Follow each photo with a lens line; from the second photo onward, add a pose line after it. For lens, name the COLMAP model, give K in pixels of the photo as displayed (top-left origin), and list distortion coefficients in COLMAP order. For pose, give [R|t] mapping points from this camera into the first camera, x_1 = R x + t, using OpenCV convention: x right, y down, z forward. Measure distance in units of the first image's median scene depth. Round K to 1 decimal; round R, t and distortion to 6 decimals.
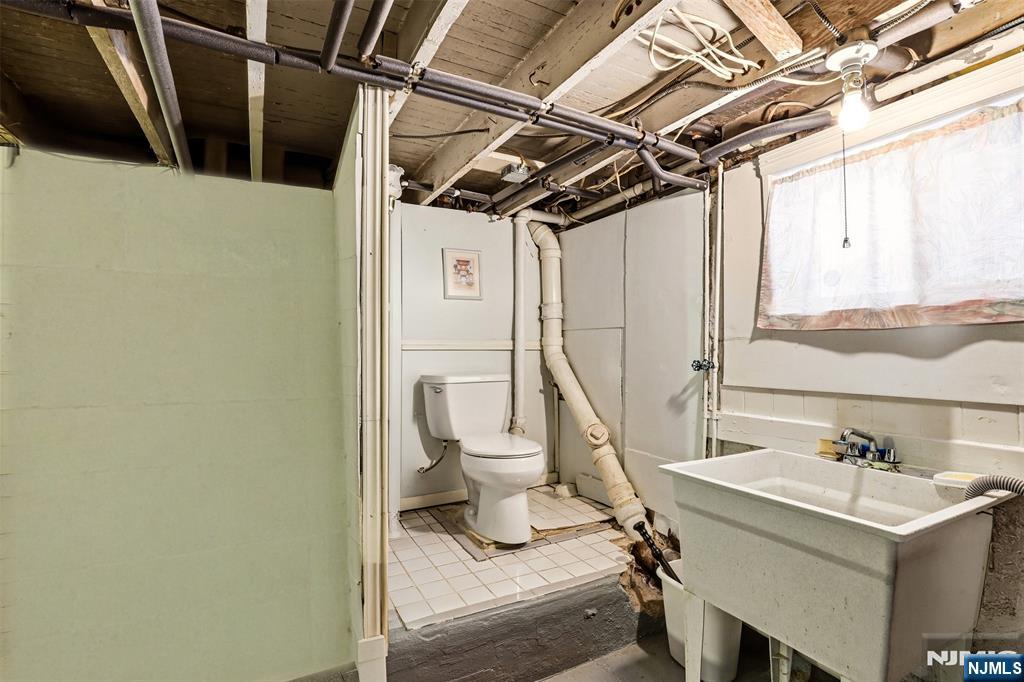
lens RADIAL K [[490.2, 0, 512.0], [0, 490.2, 341.0], [0, 0, 1]] dist [-0.035772, 0.010298]
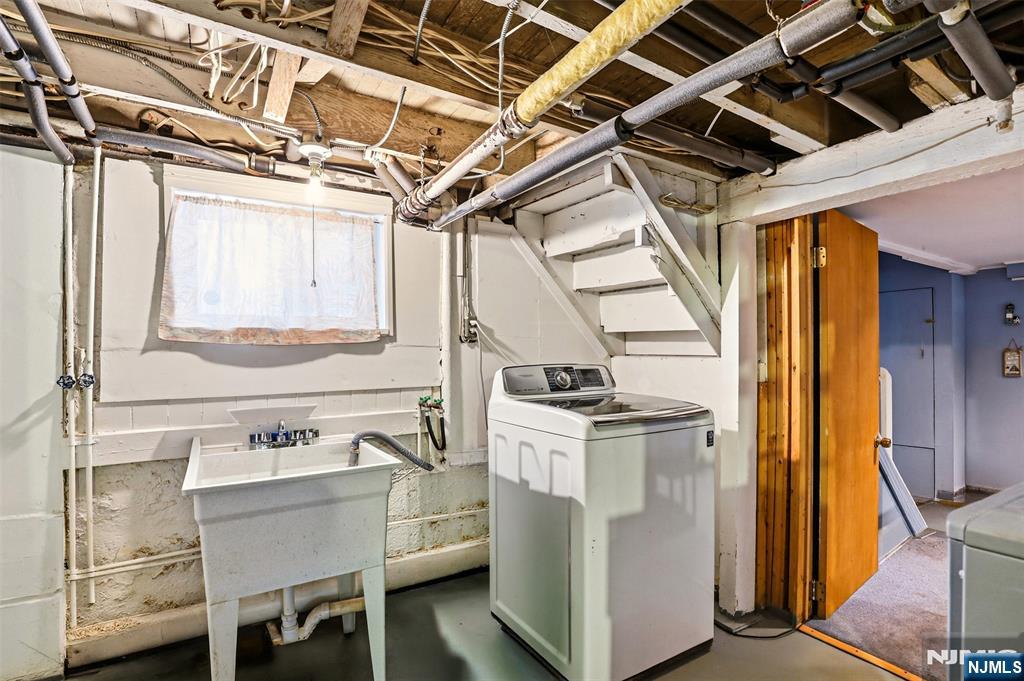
lens RADIAL K [[463.0, 0, 510.9], [0, 463.0, 348.3], [0, 0, 1]] dist [-0.034884, 0.007550]
pose [[-0.068501, 0.004242, 0.997642, -0.465081], [-0.013770, 0.999892, -0.005197, -0.013268], [-0.997556, -0.014094, -0.068435, 0.362437]]
